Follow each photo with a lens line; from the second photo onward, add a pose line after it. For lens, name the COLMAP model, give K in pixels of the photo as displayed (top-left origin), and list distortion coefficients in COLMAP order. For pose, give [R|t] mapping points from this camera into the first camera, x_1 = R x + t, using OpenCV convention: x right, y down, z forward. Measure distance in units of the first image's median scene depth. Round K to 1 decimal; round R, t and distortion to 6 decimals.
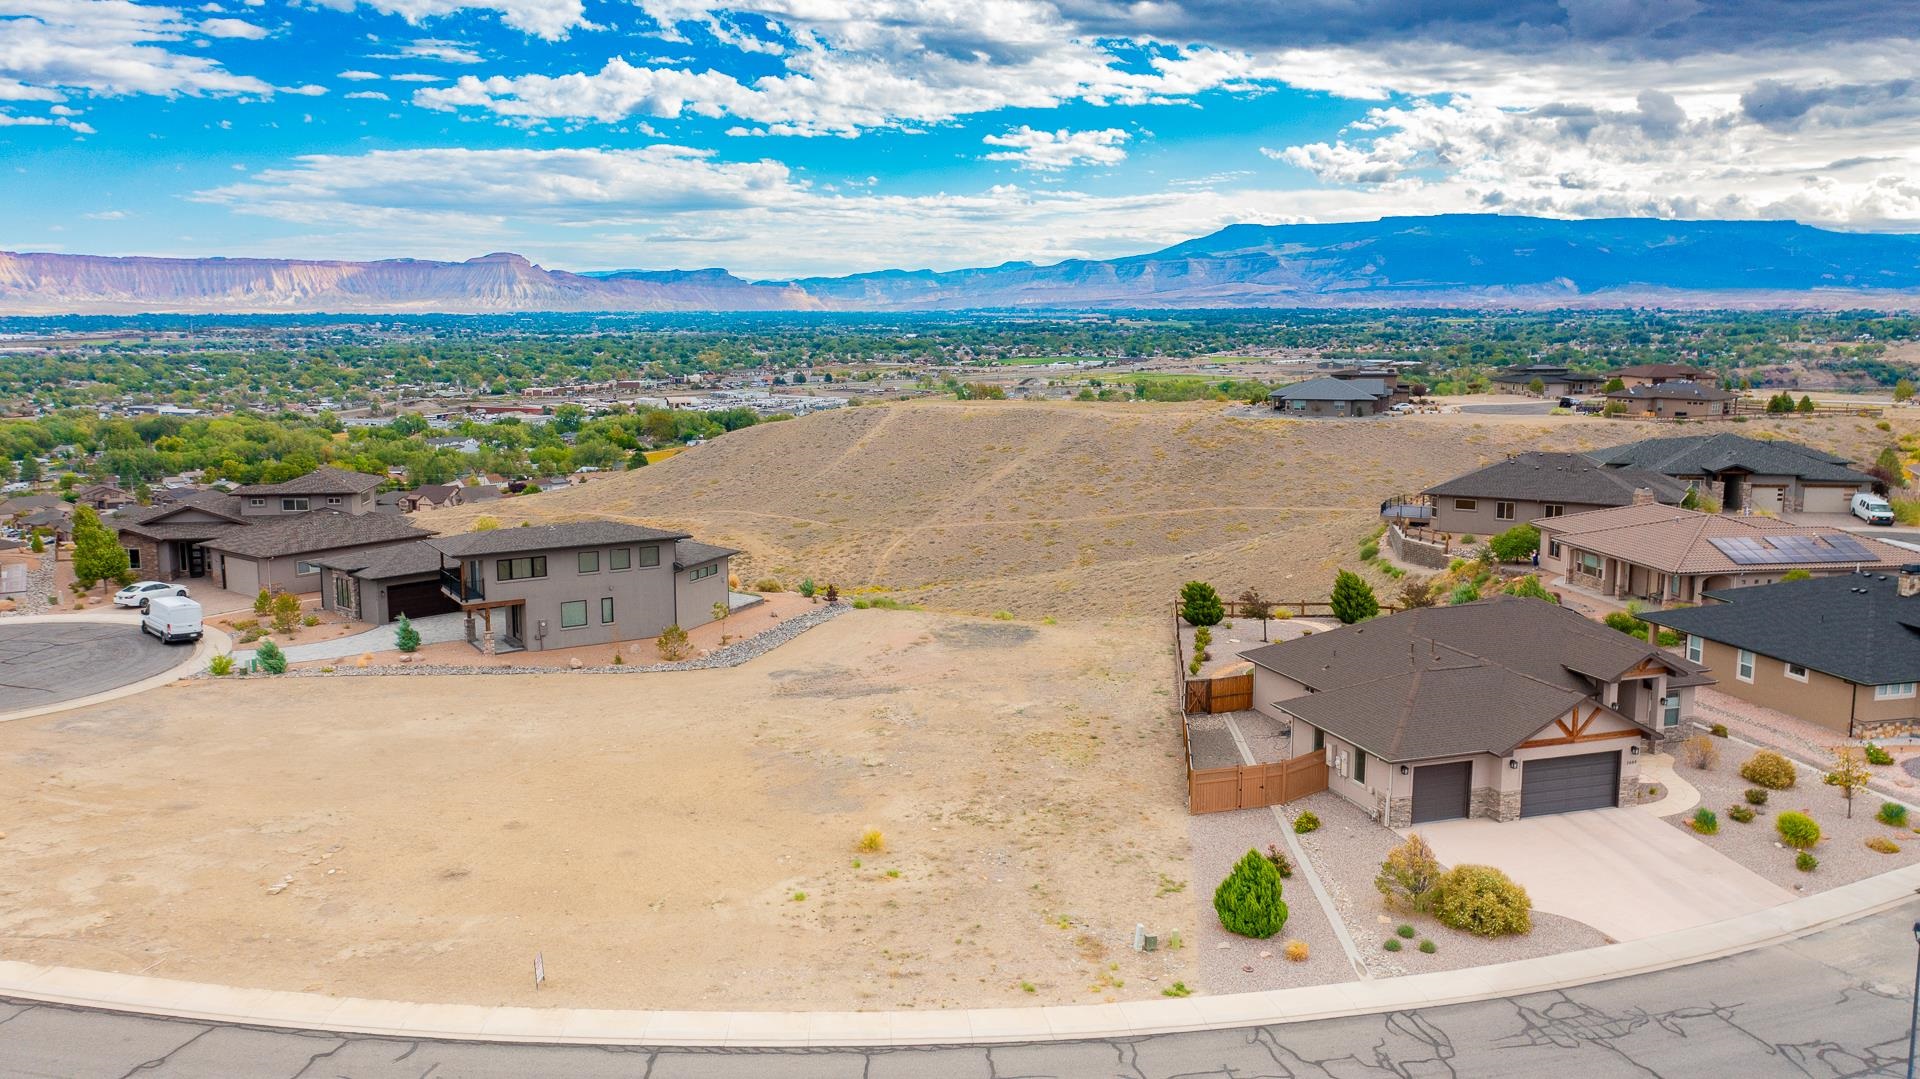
lens RADIAL K [[1522.2, 0, 961.8], [0, 1522.2, 540.0], [0, 0, 1]] dist [-0.017433, 0.003608]
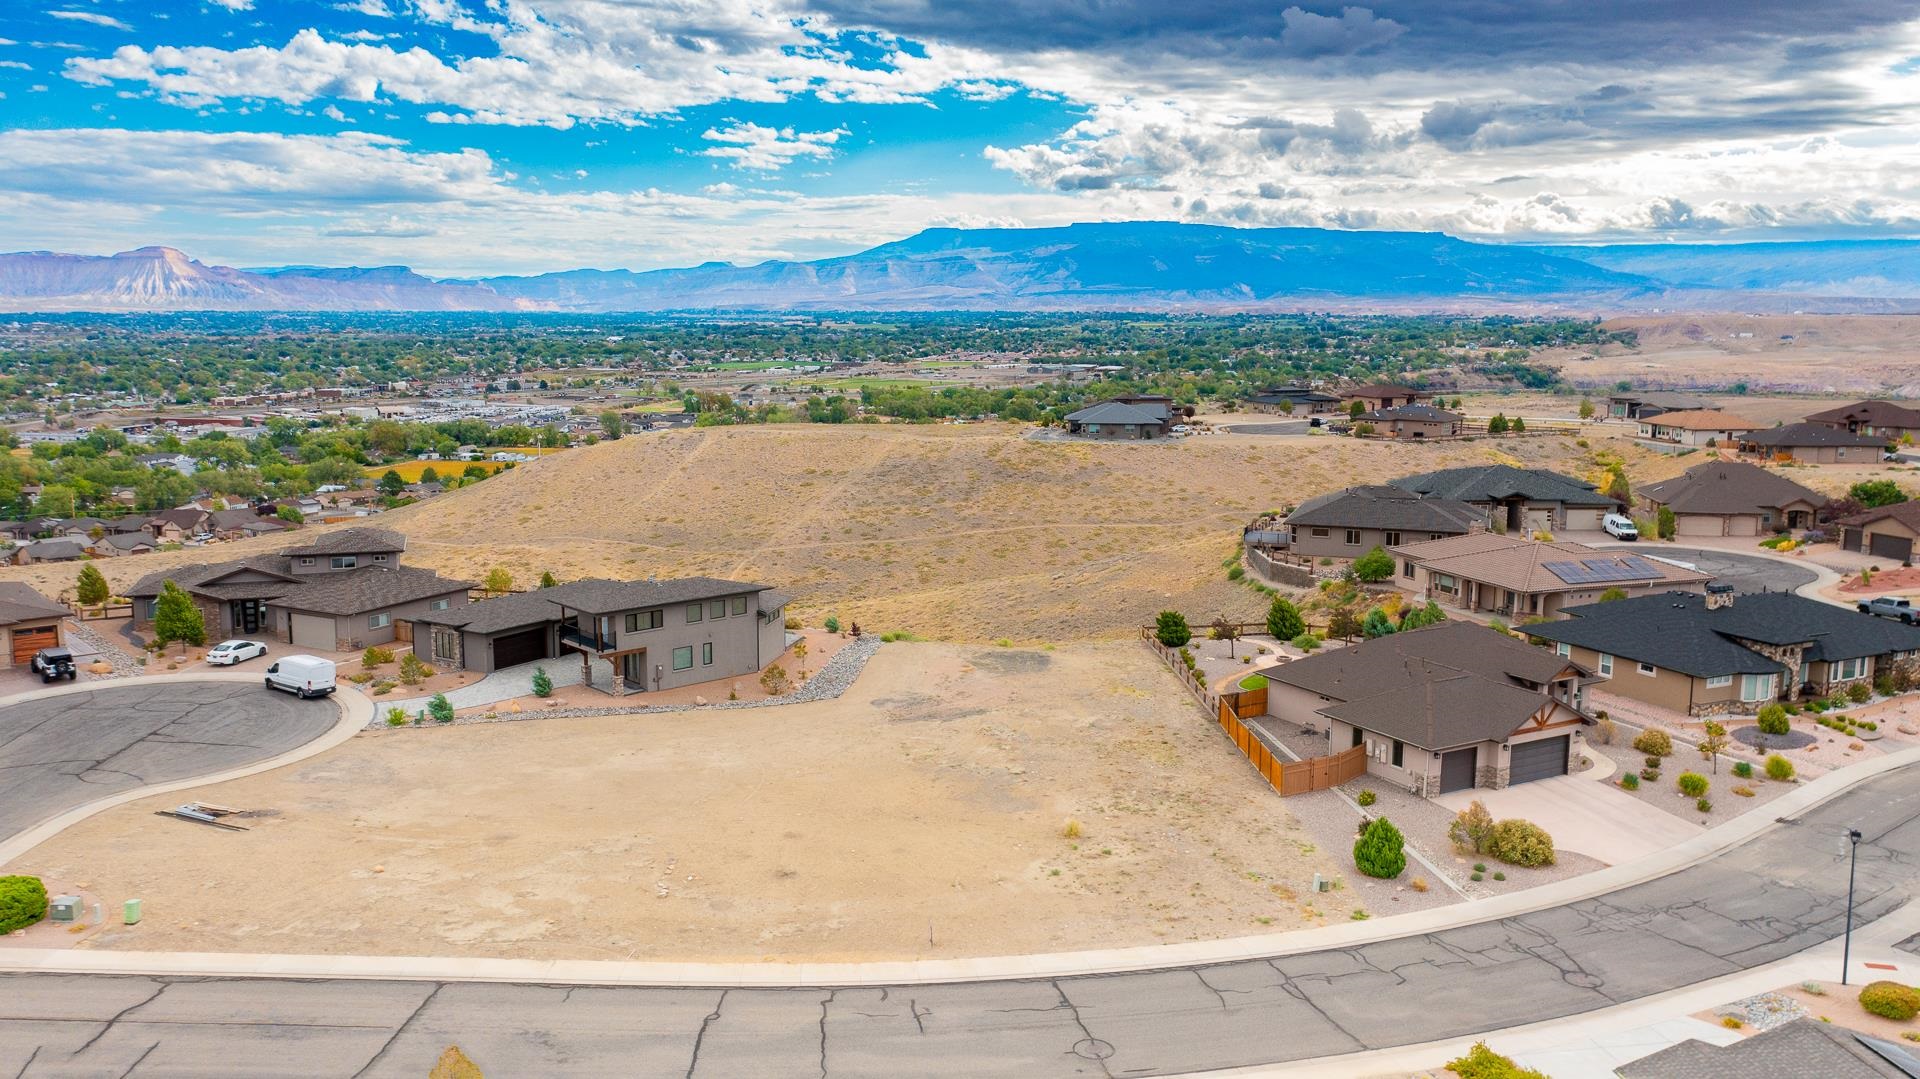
lens RADIAL K [[1525.6, 0, 961.2], [0, 1525.6, 532.7], [0, 0, 1]] dist [-0.016806, 0.003046]
pose [[0.980962, -0.021903, 0.192962, -0.019888], [0.022949, 0.999732, -0.003185, -0.002869], [-0.192841, 0.007552, 0.981201, -0.013951]]
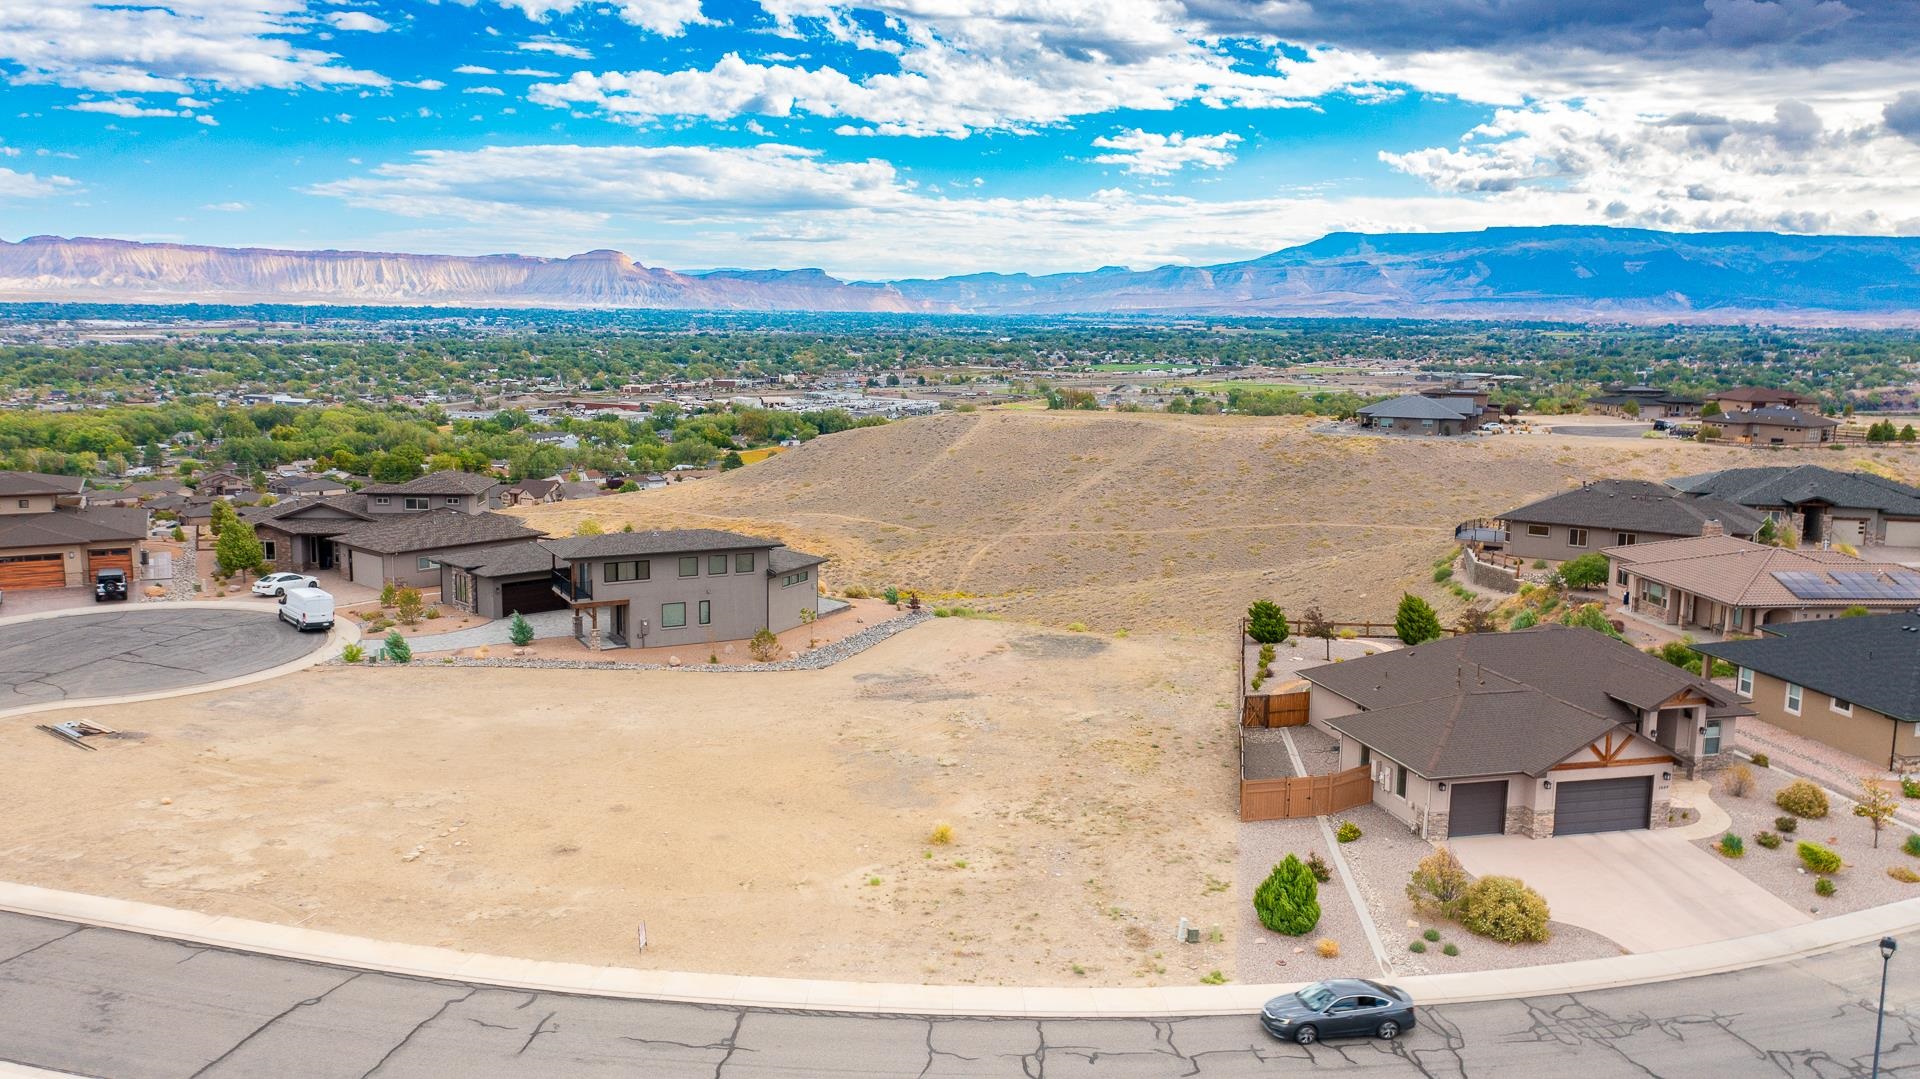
lens RADIAL K [[1525.6, 0, 961.2], [0, 1525.6, 532.7], [0, 0, 1]] dist [-0.016806, 0.003046]
pose [[0.997933, 0.025770, -0.058874, 0.000625], [-0.026186, 0.999637, -0.006301, -0.000570], [0.058690, 0.007829, 0.998246, -0.004446]]
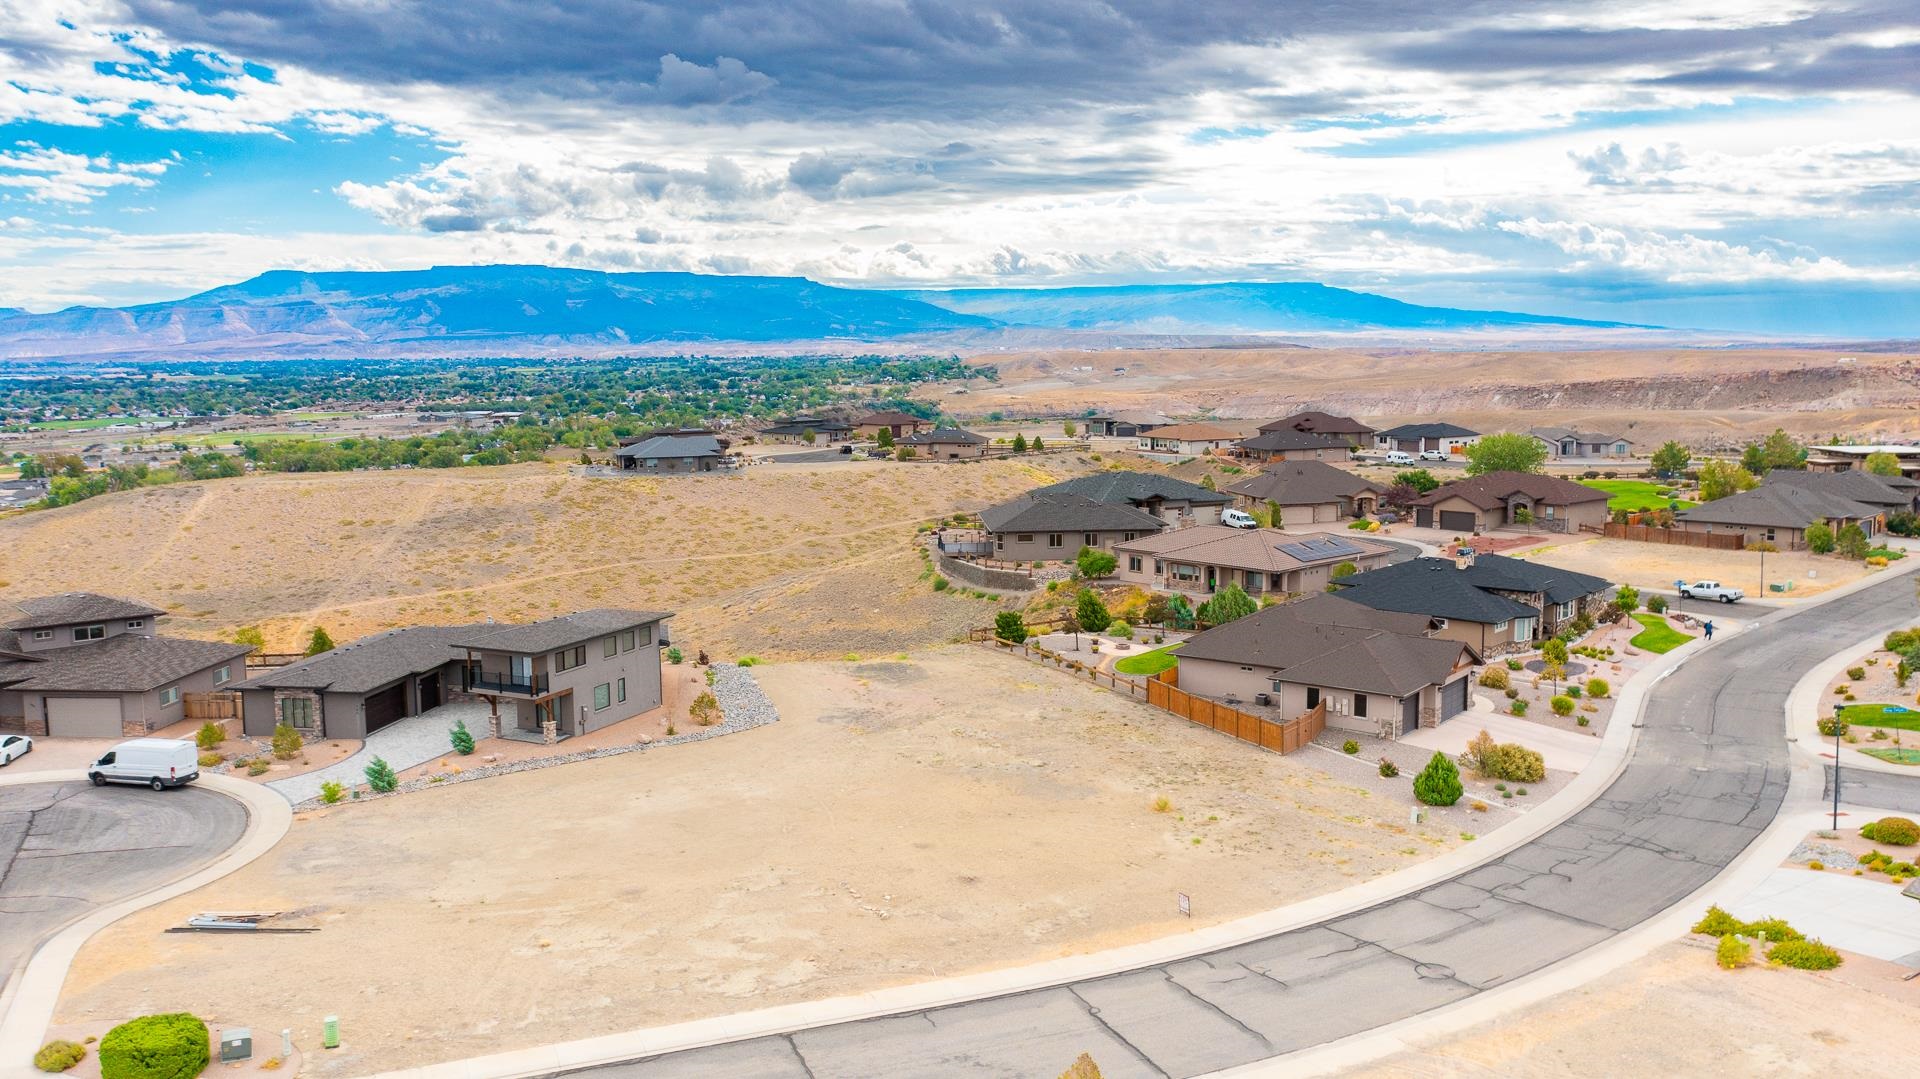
lens RADIAL K [[1522.2, 0, 961.8], [0, 1522.2, 540.0], [0, 0, 1]] dist [-0.017433, 0.003608]
pose [[0.824821, -0.074904, 0.560410, -0.047073], [0.092526, 0.995705, -0.003097, -0.002529], [-0.557771, 0.054407, 0.828209, -0.002289]]
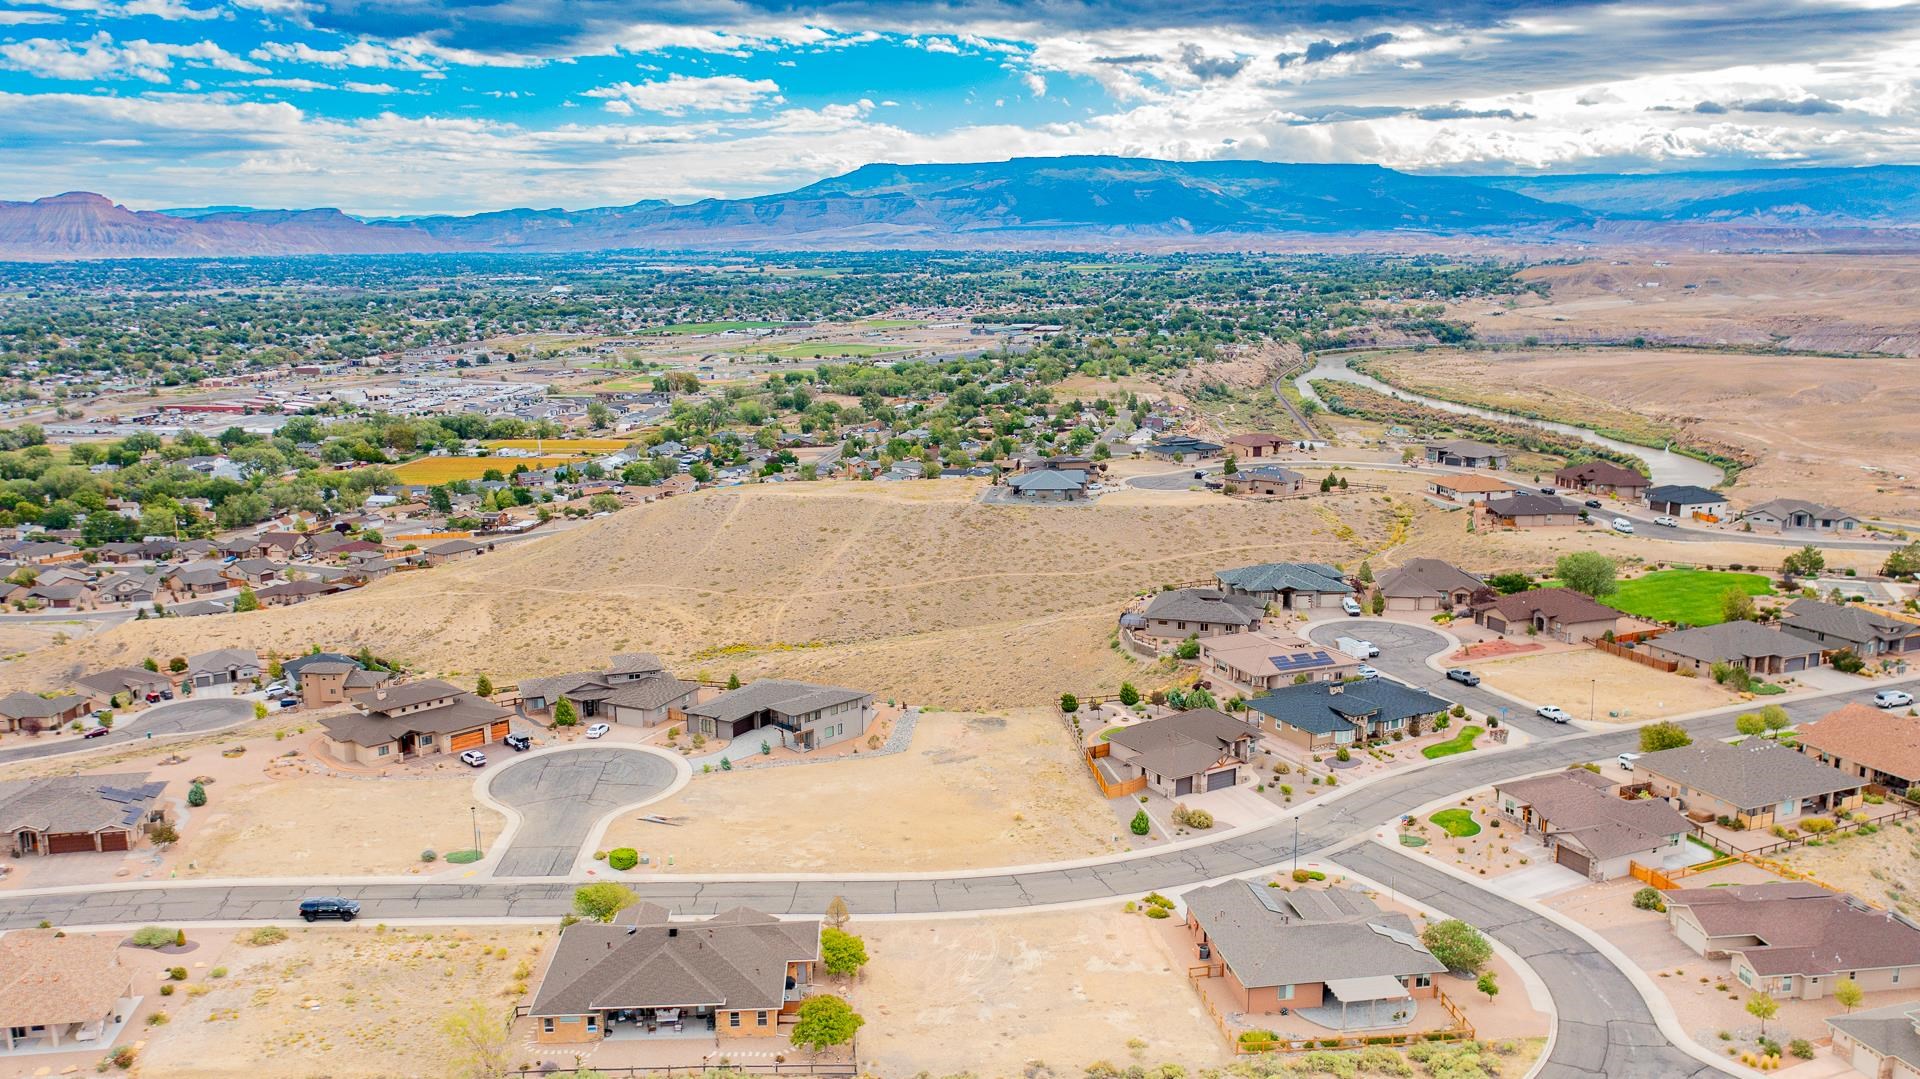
lens RADIAL K [[1536.1, 0, 962.4], [0, 1536.1, 535.8], [0, 0, 1]] dist [-0.015643, 0.001484]
pose [[0.972402, -0.046611, 0.228608, -0.043680], [0.037492, 0.998325, 0.044072, -0.026672], [-0.230280, -0.034285, 0.972520, -0.103490]]
